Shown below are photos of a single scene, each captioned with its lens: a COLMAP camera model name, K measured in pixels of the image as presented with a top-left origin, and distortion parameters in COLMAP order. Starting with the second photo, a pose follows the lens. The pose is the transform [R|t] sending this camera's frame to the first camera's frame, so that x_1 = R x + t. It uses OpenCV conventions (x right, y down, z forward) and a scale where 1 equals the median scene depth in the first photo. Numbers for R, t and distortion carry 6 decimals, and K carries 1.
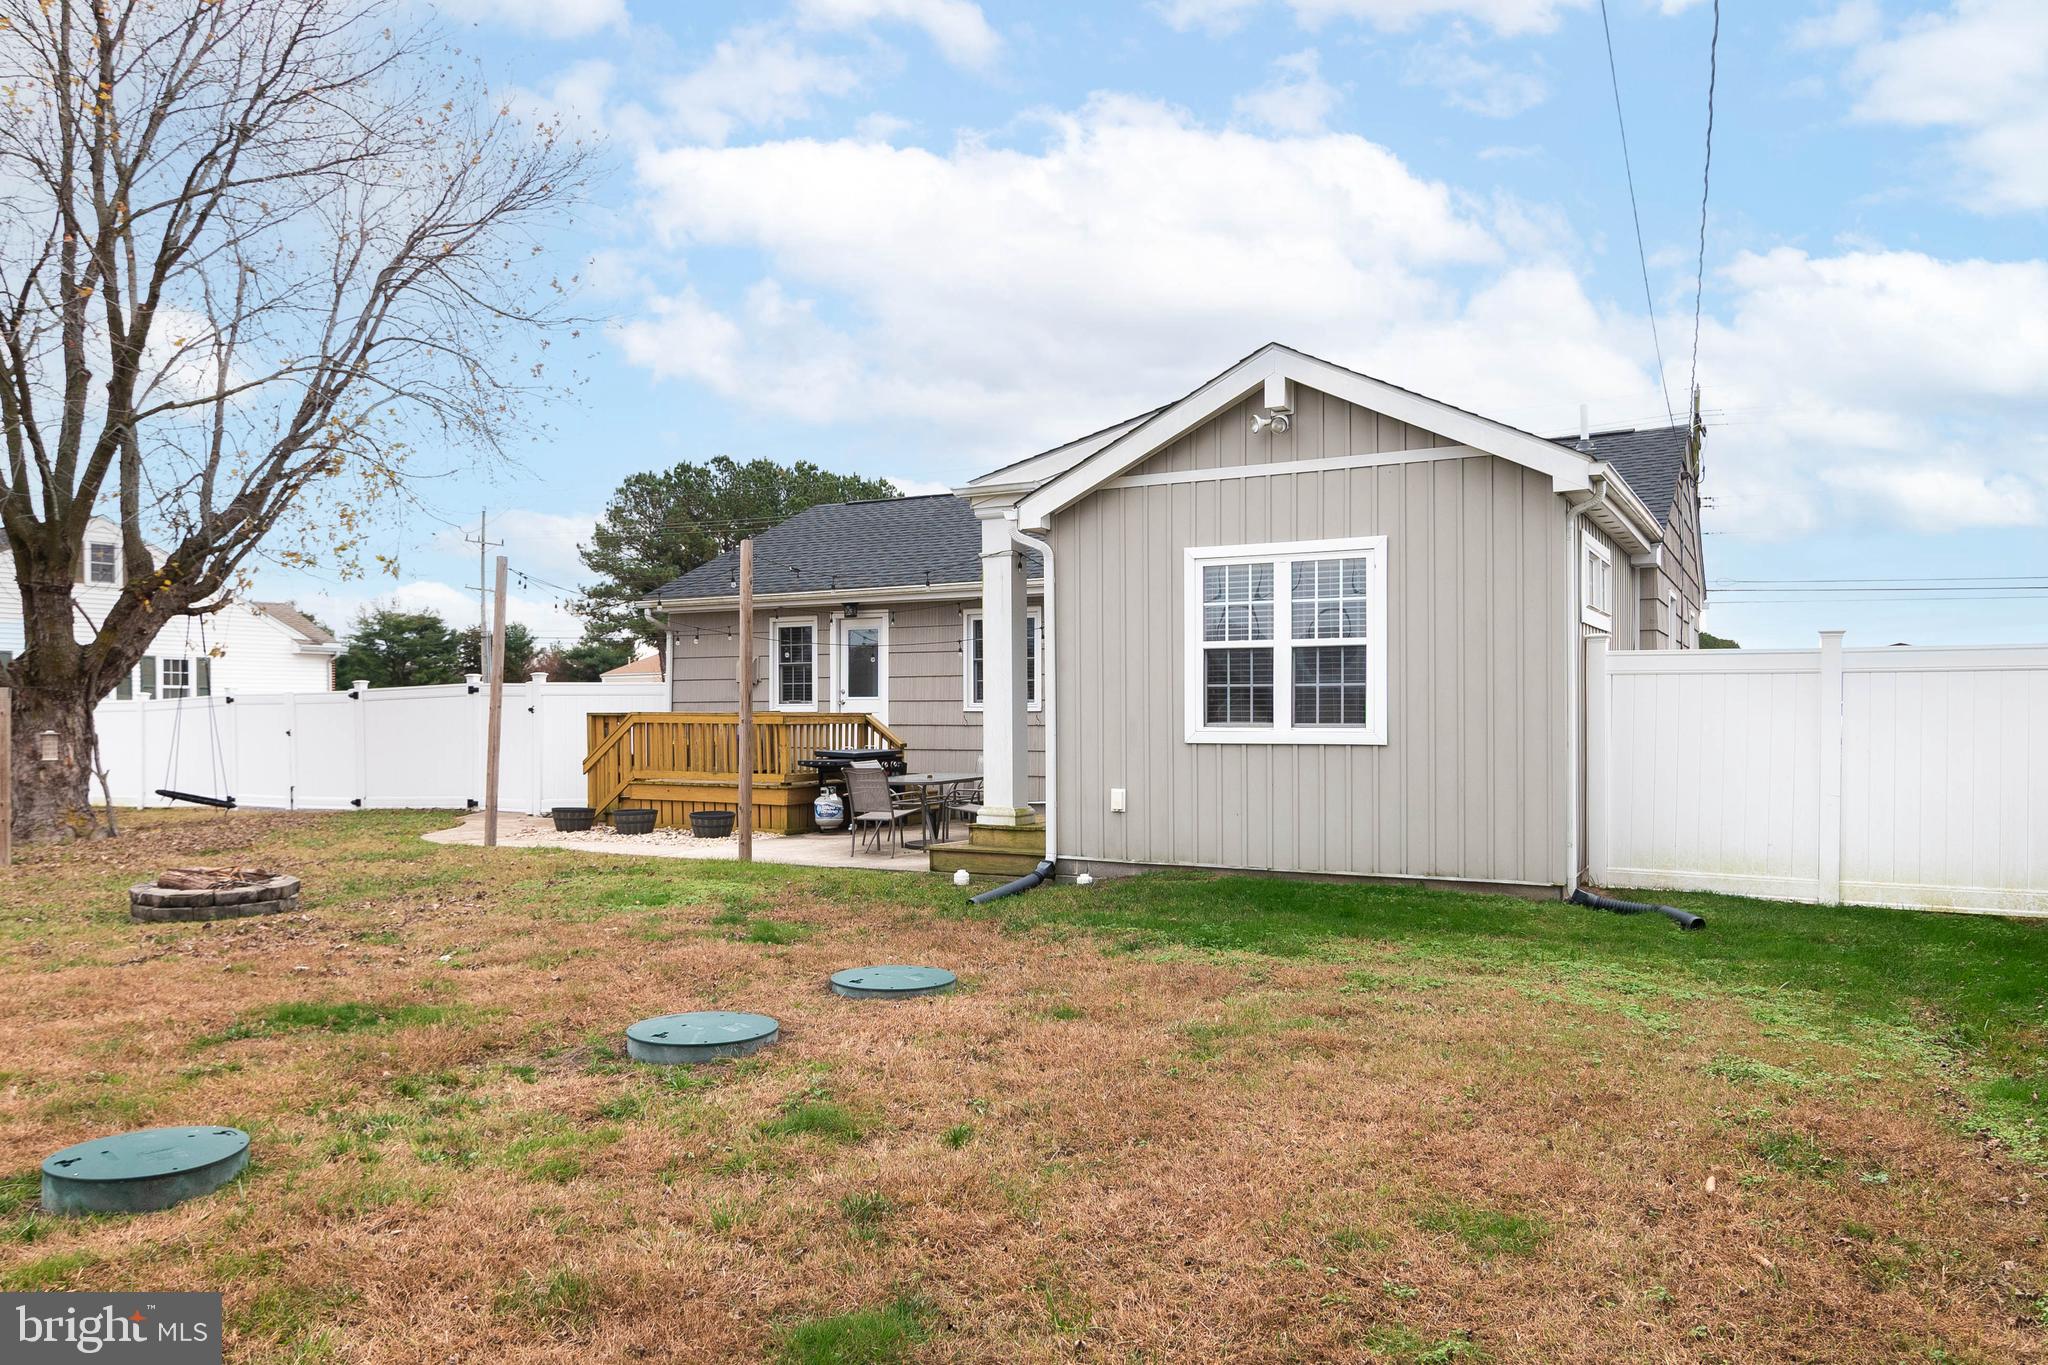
lens RADIAL K [[1458.8, 0, 1024.0], [0, 1458.8, 682.5], [0, 0, 1]] dist [0.006136, 0.001796]
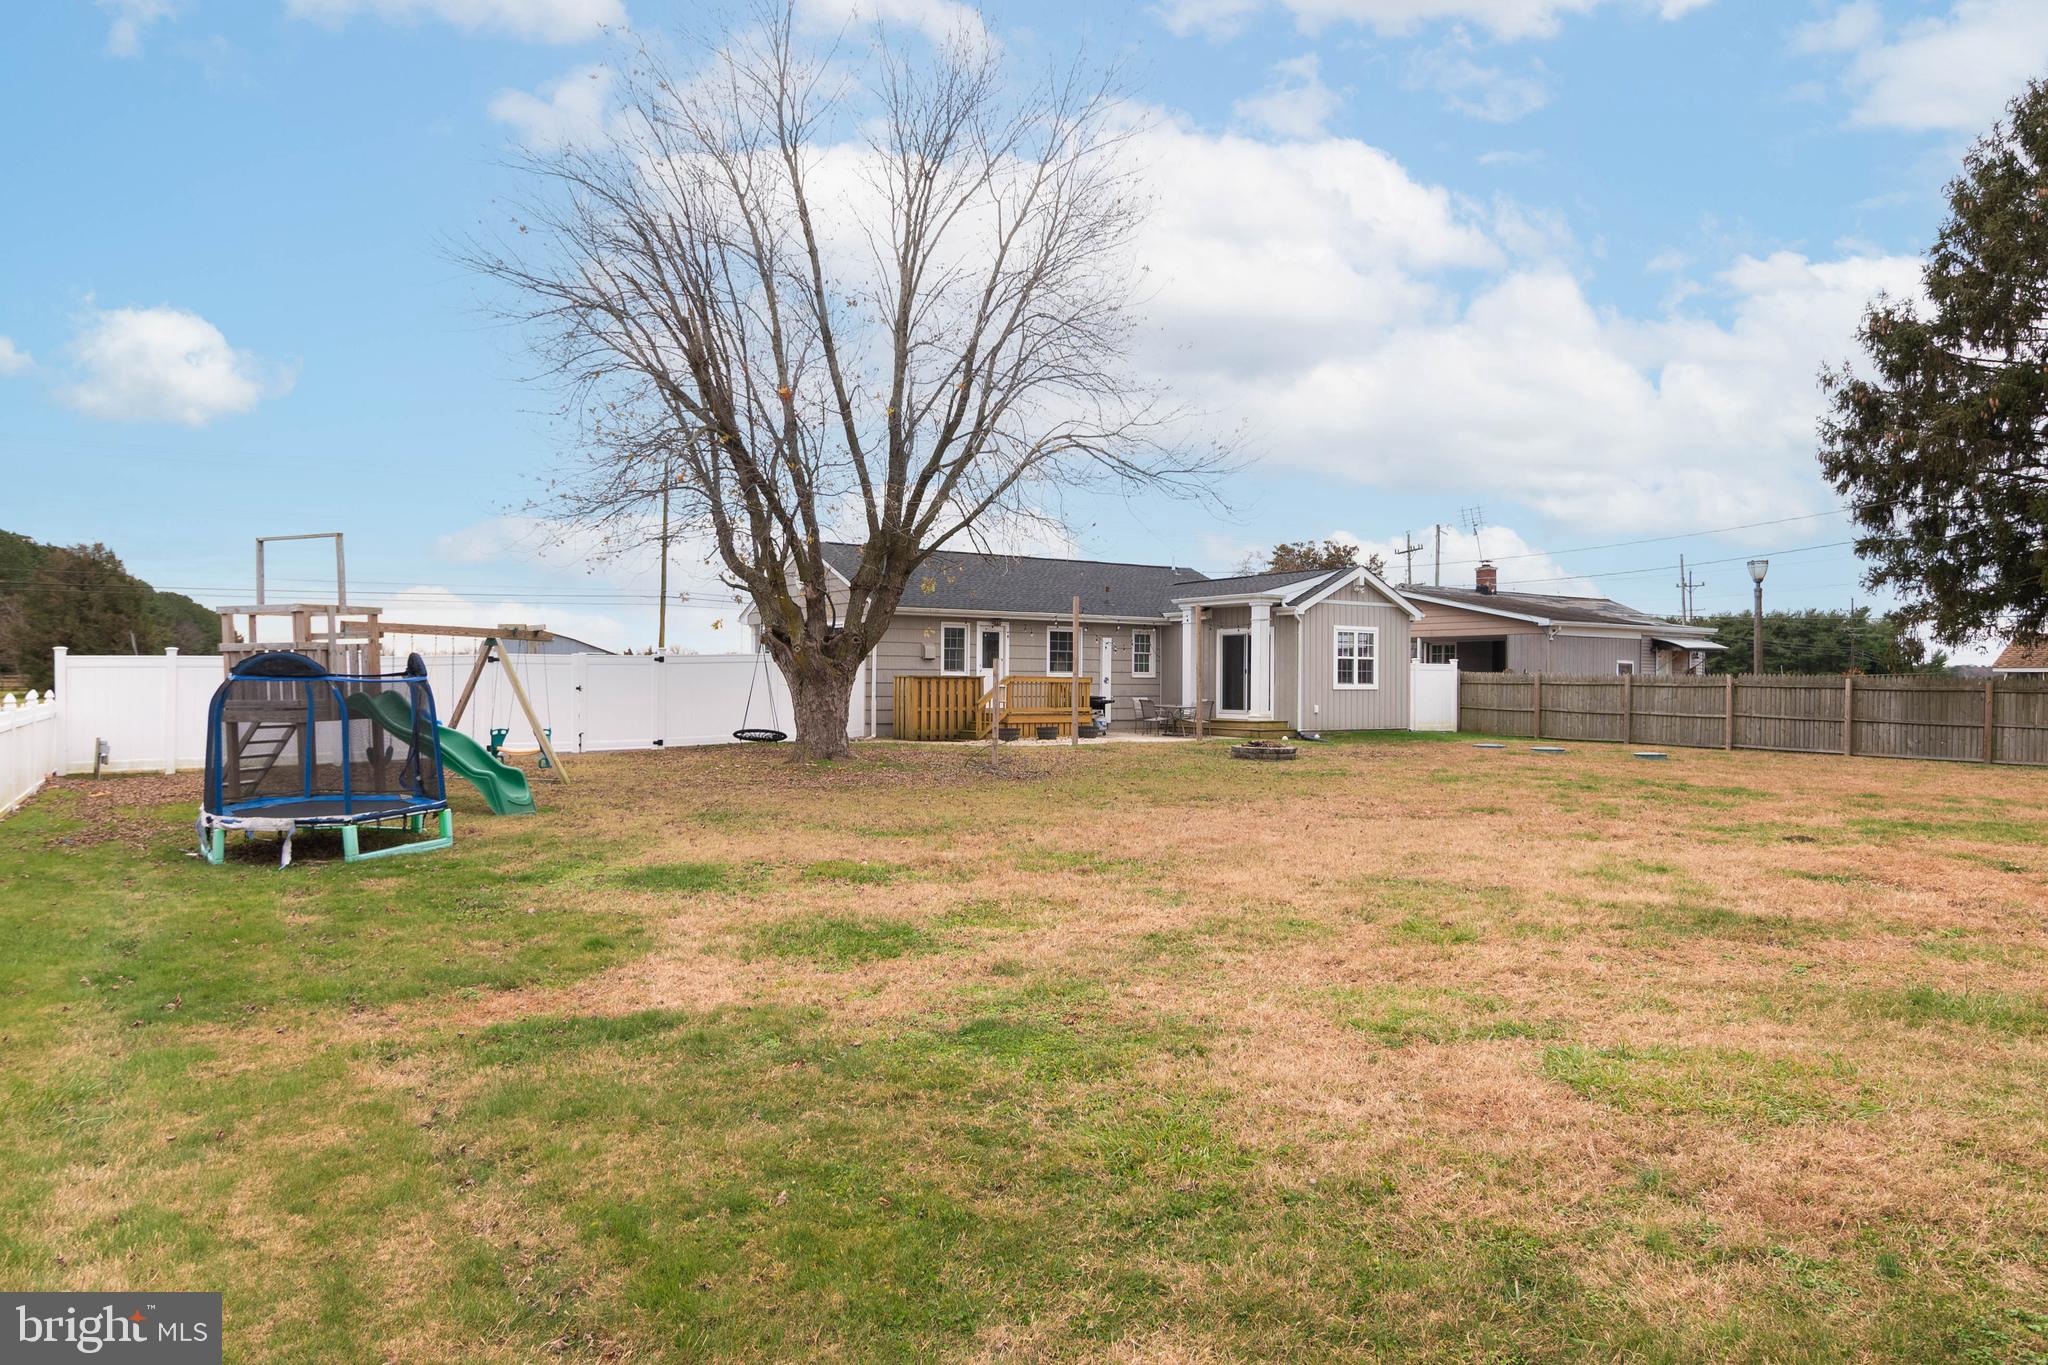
lens RADIAL K [[1280.6, 0, 999.5], [0, 1280.6, 715.2], [0, 0, 1]] dist [-0.007598, -0.003500]
pose [[0.444738, -0.021354, 0.895406, -2.584682], [-0.026966, 0.998943, 0.037217, 0.014232], [-0.895254, -0.040697, 0.443693, 0.433817]]
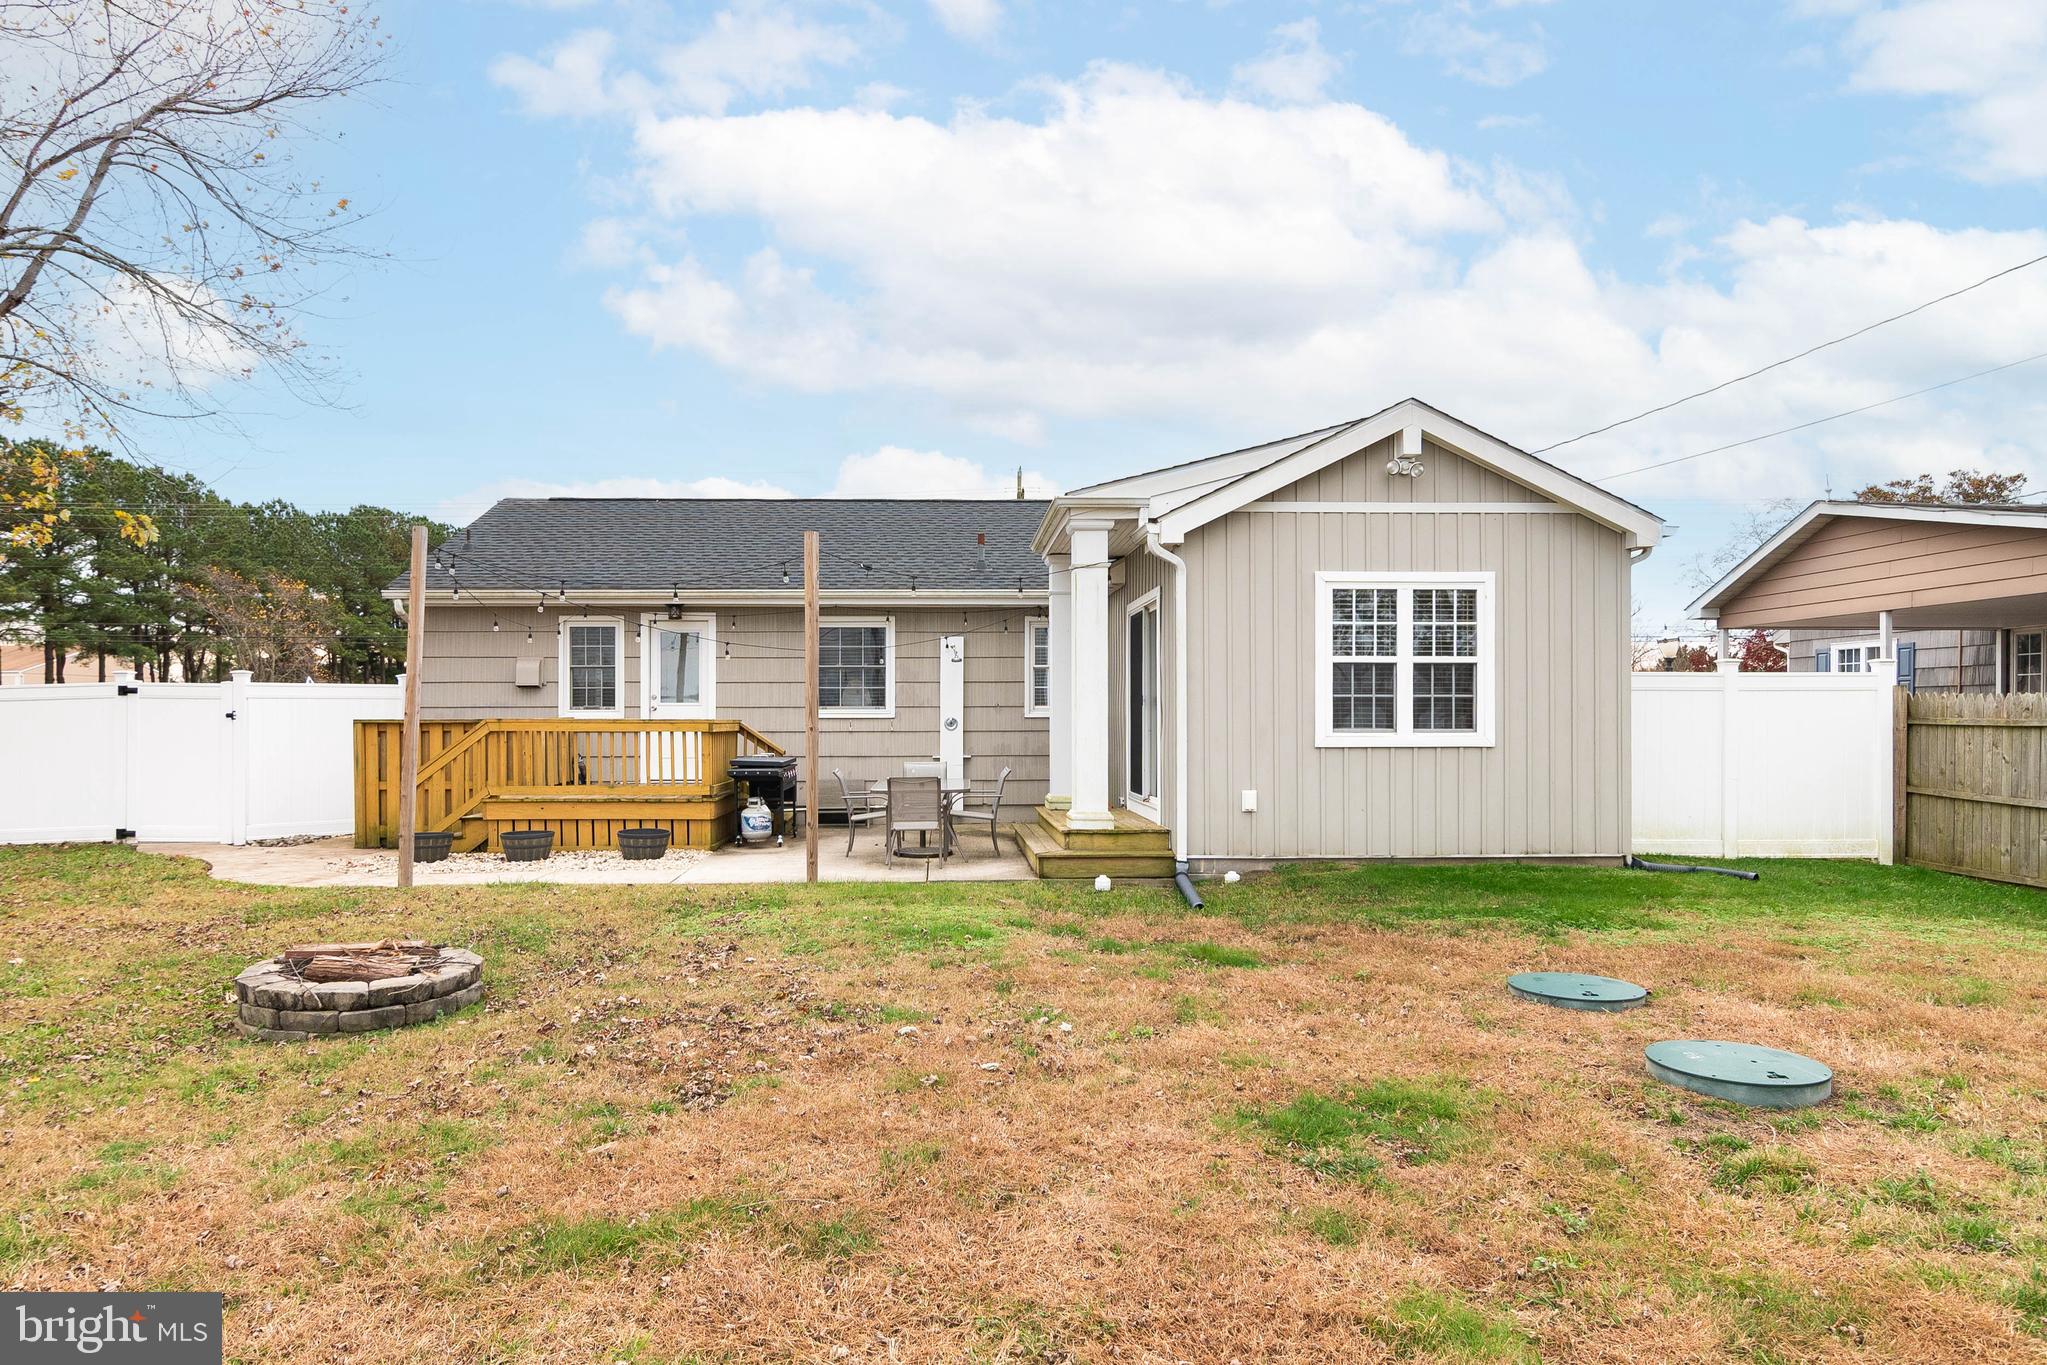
lens RADIAL K [[1223.0, 0, 1023.5], [0, 1223.0, 682.5], [0, 0, 1]] dist [0.001413, -0.000132]
pose [[0.848494, 0.015788, 0.528969, -0.567599], [-0.011152, 0.999866, -0.011954, 0.006091], [-0.529087, 0.004244, 0.848557, 0.327000]]
